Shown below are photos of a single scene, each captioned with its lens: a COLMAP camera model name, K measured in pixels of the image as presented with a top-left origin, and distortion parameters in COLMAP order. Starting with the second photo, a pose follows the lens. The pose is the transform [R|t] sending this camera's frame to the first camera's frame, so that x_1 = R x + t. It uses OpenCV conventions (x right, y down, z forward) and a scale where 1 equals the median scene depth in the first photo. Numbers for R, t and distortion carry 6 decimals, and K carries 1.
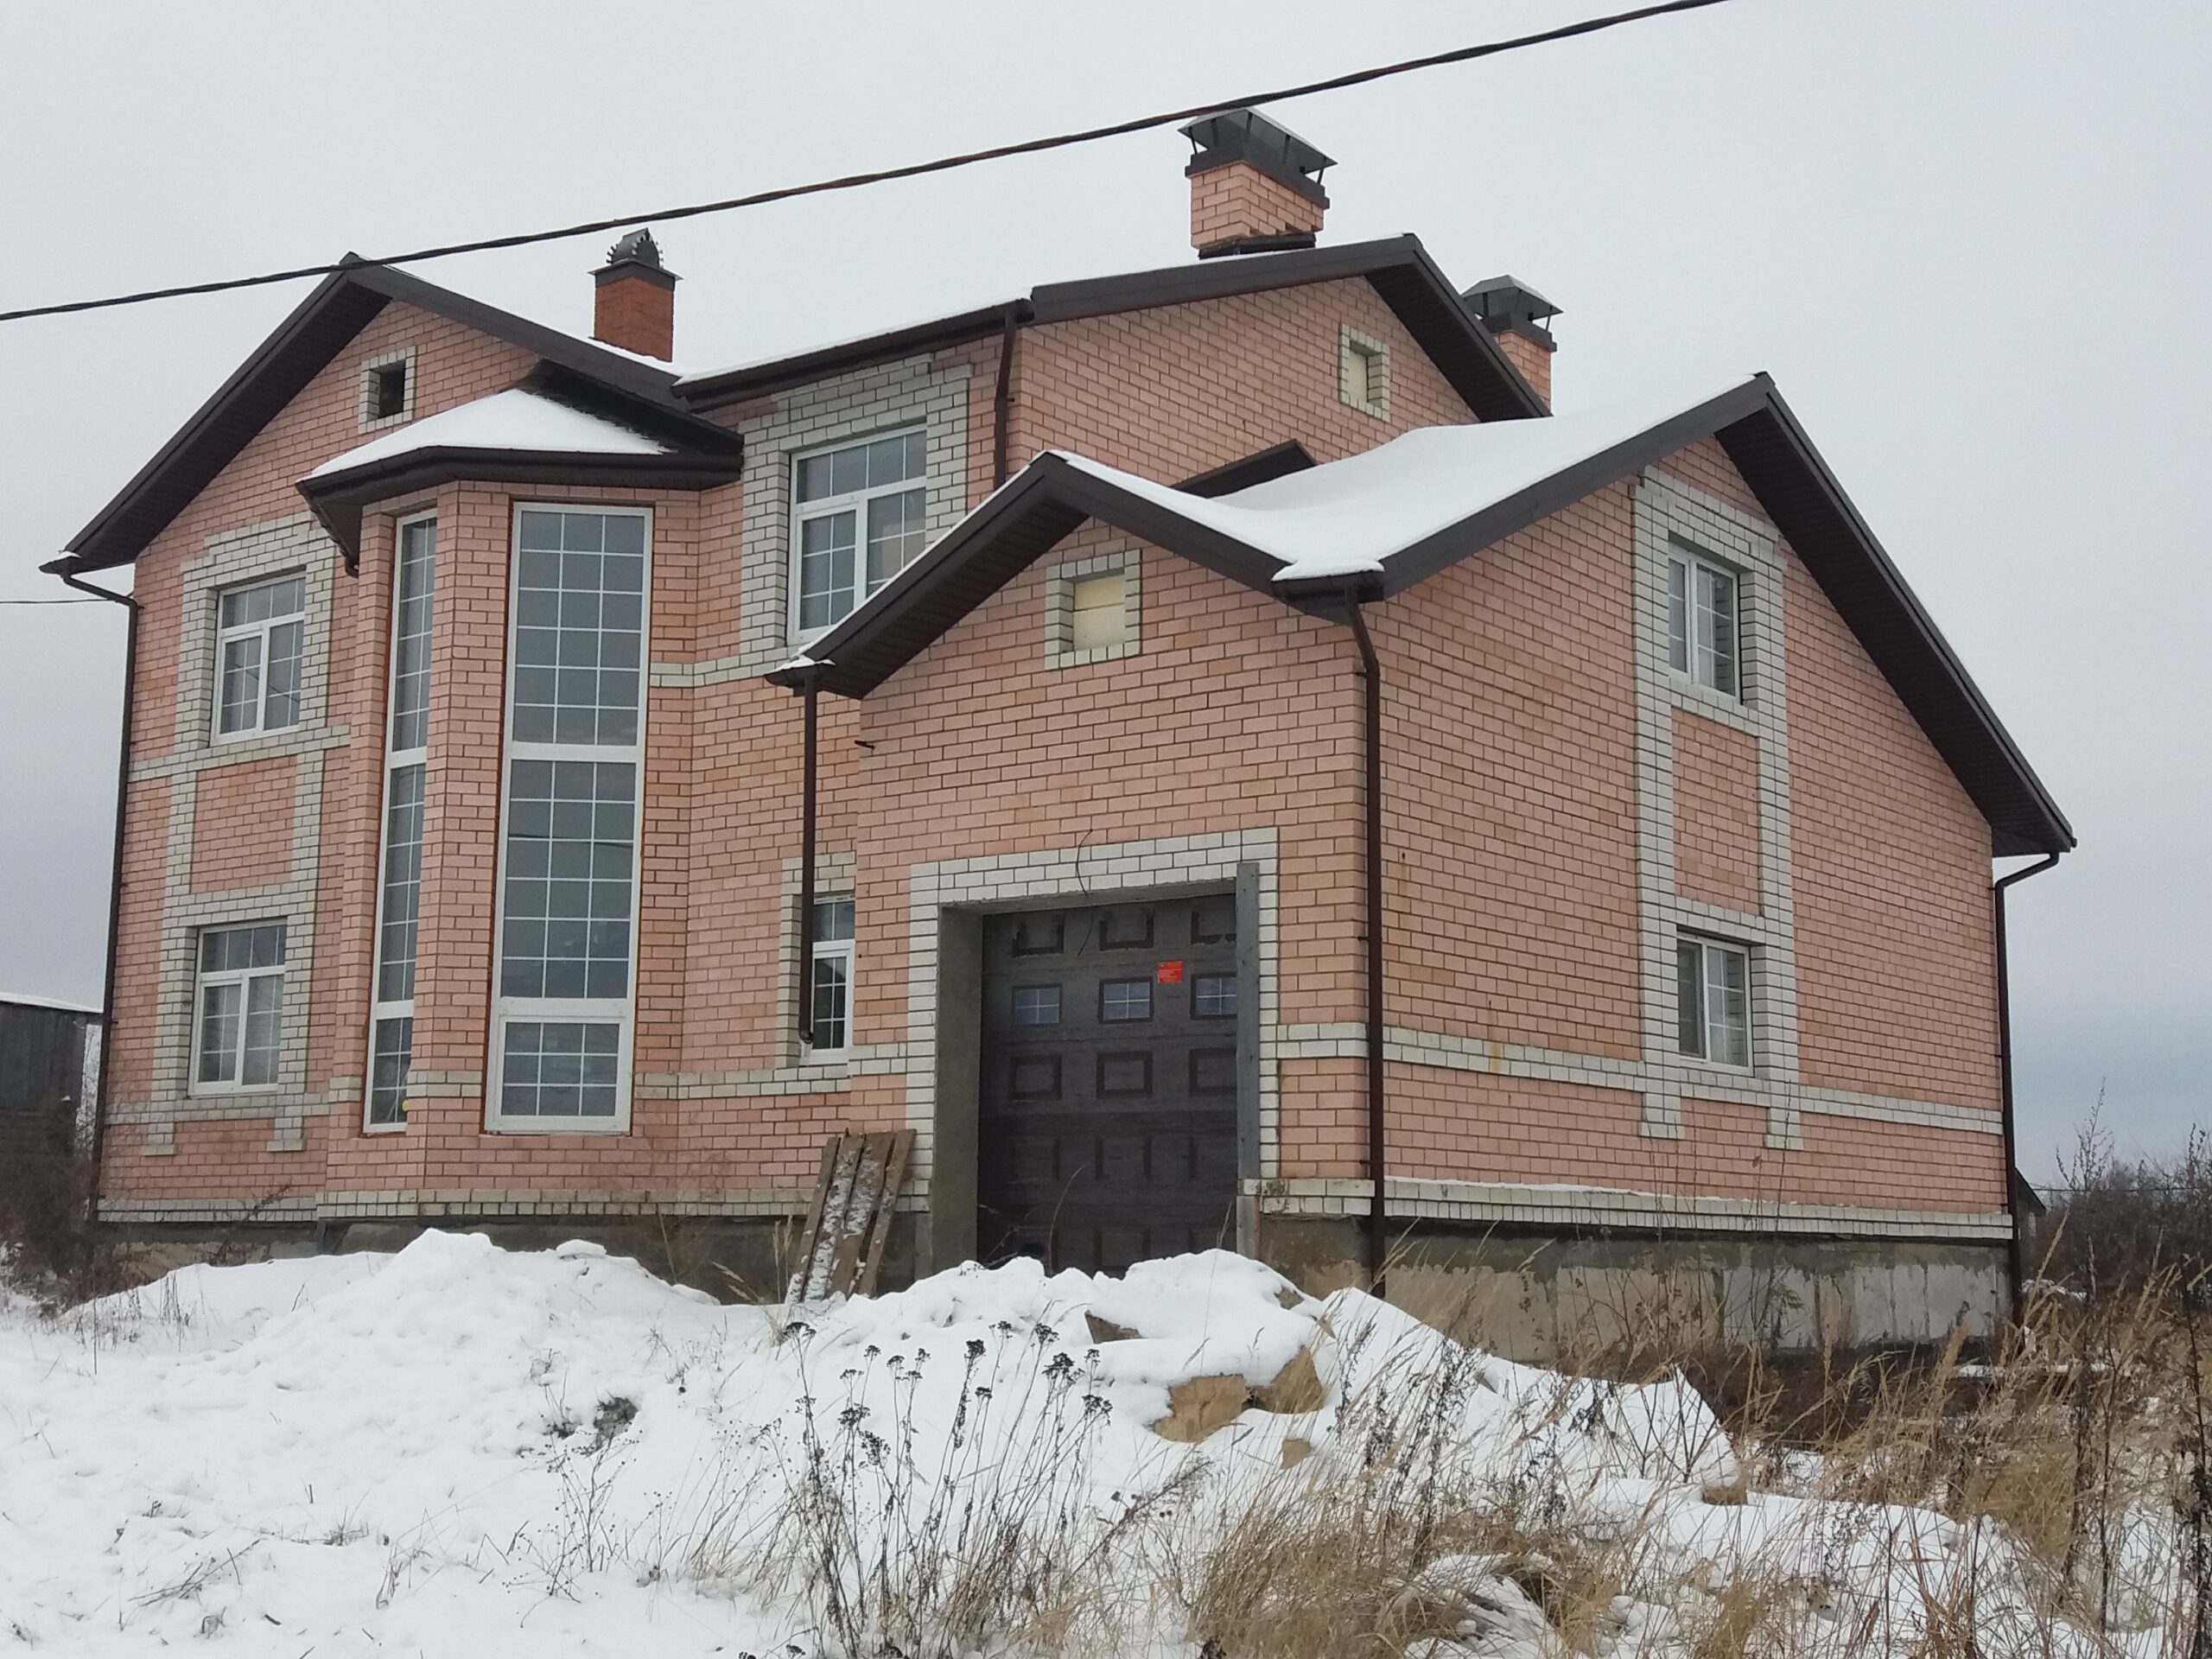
lens RADIAL K [[2651.9, 0, 981.4], [0, 2651.9, 758.5], [0, 0, 1]] dist [0.183712, -0.004106]
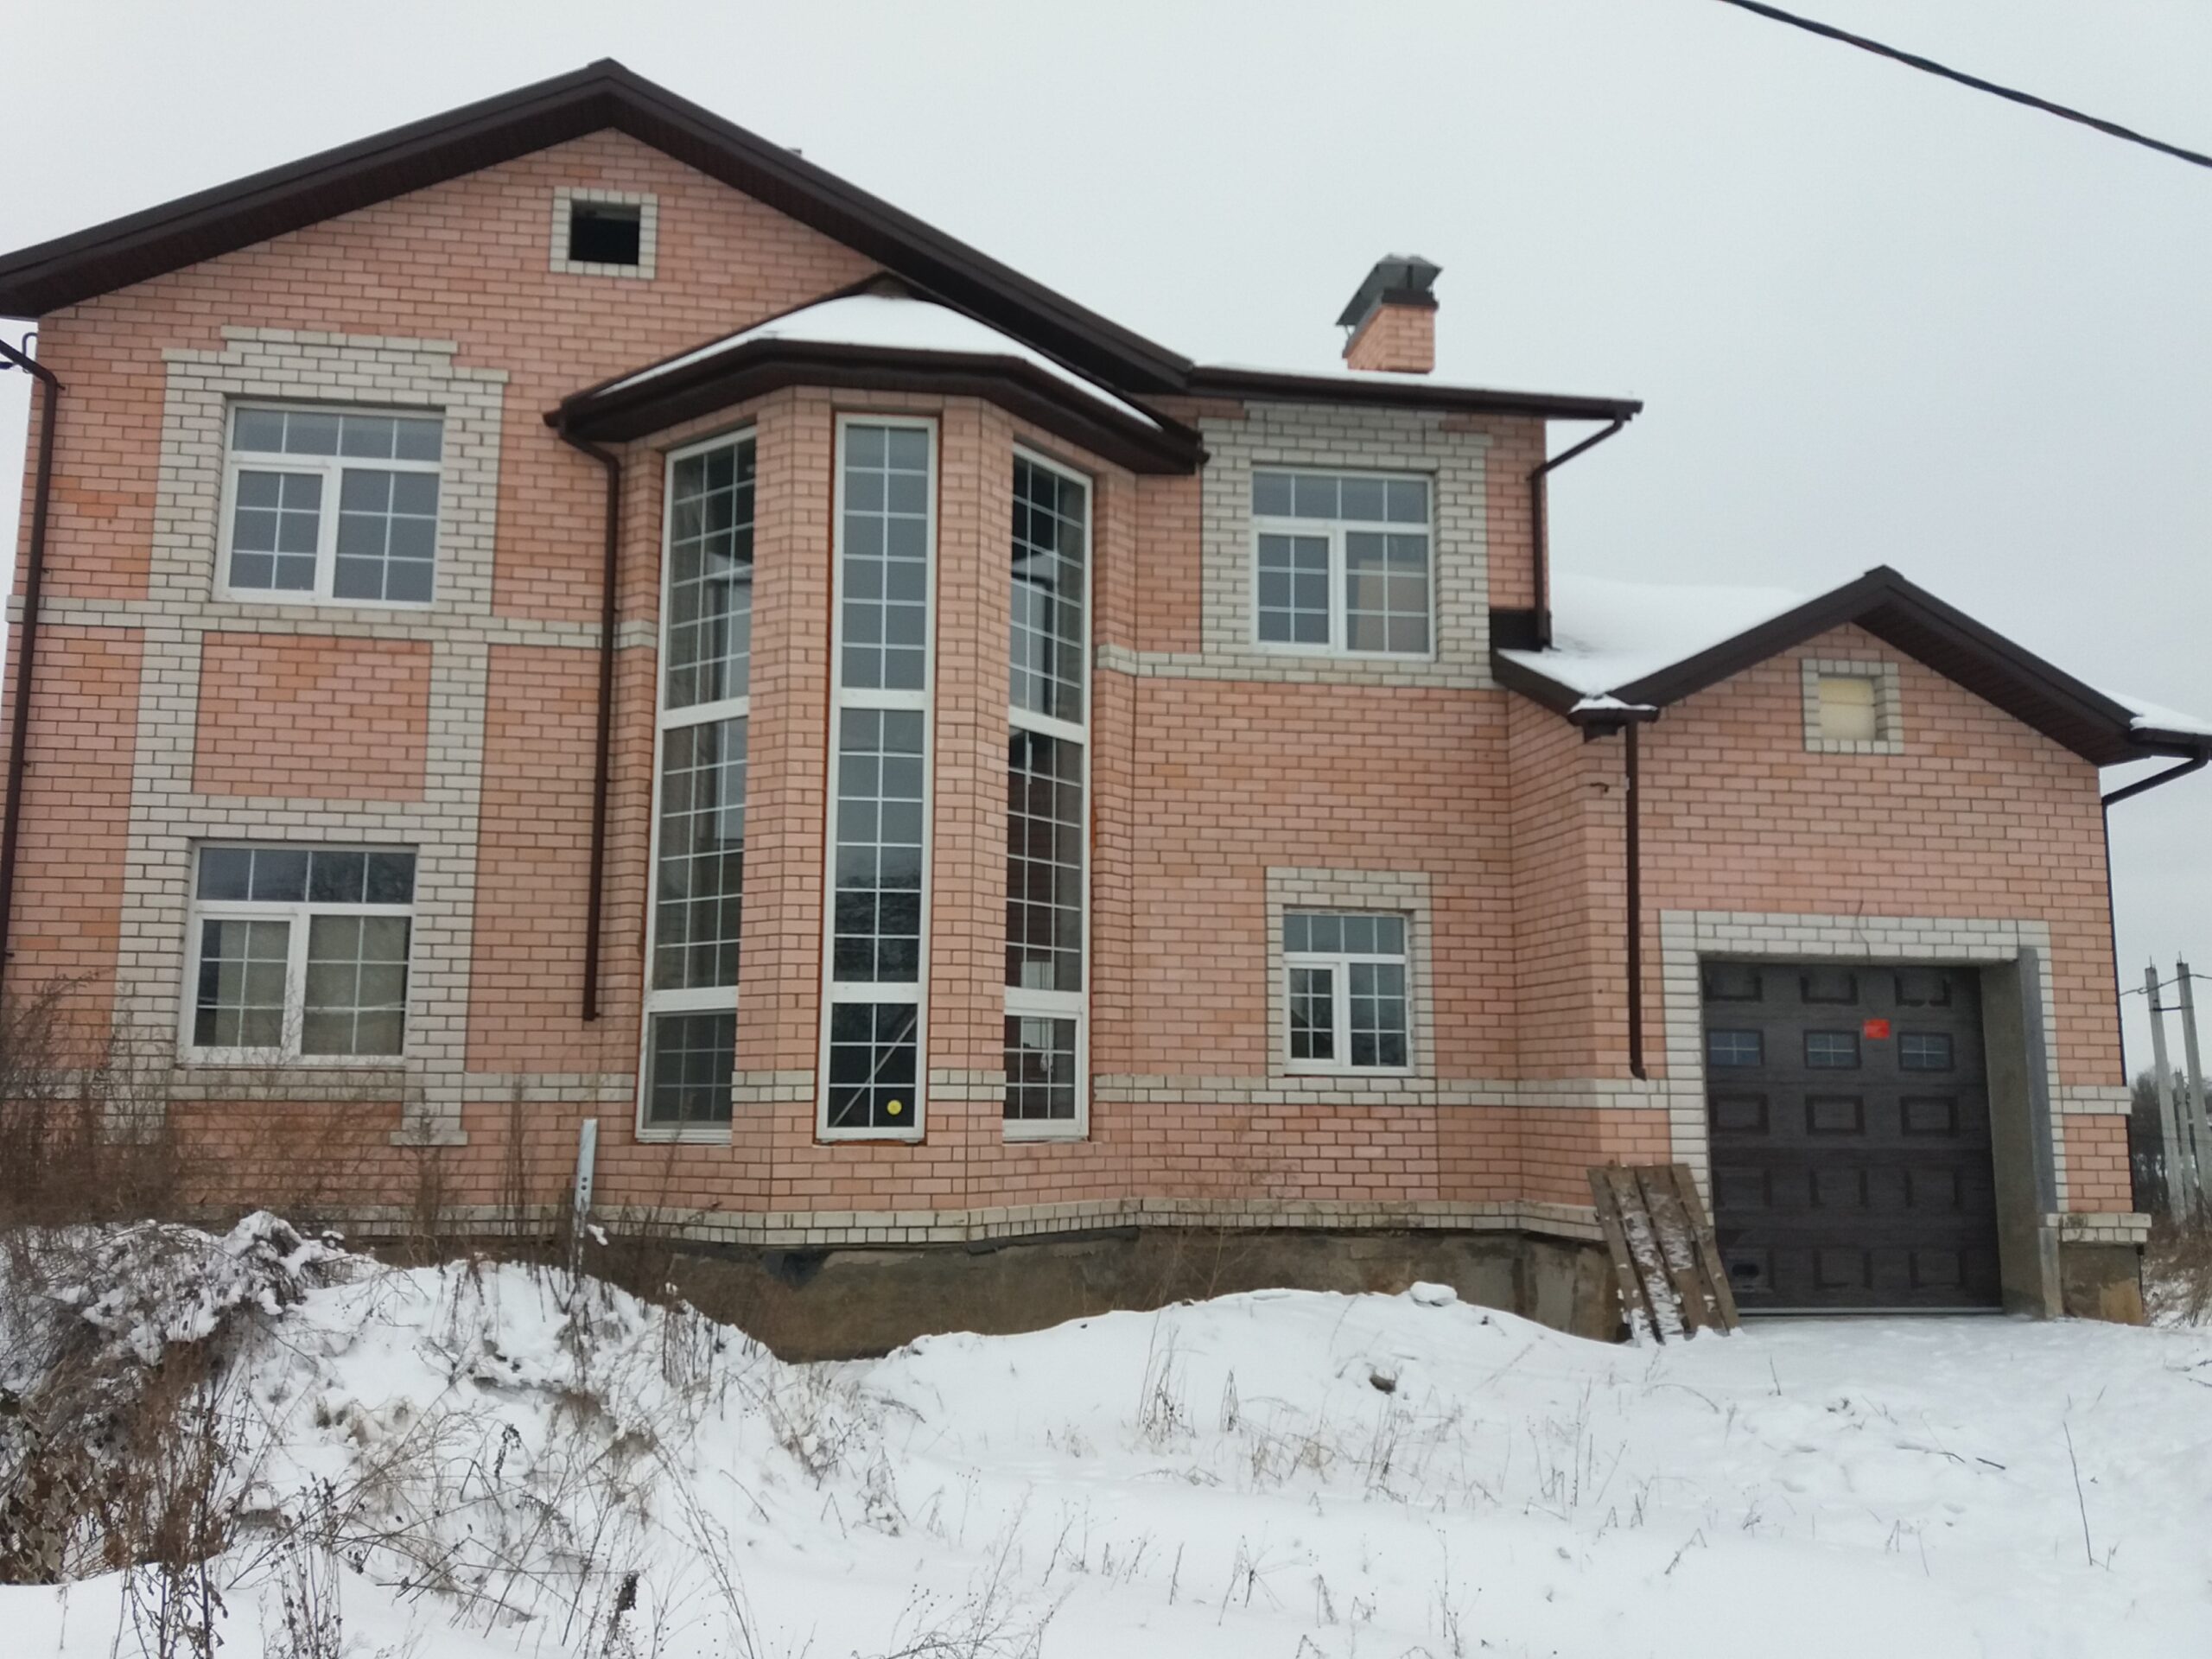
lens RADIAL K [[1806.1, 0, 1108.3], [0, 1806.1, 789.5], [0, 0, 1]] dist [0.159775, -0.316706]
pose [[0.666908, 0.119687, 0.735465, -0.707035], [-0.133485, 0.990239, -0.040106, 0.050629], [-0.733086, -0.071427, 0.676375, 0.662237]]
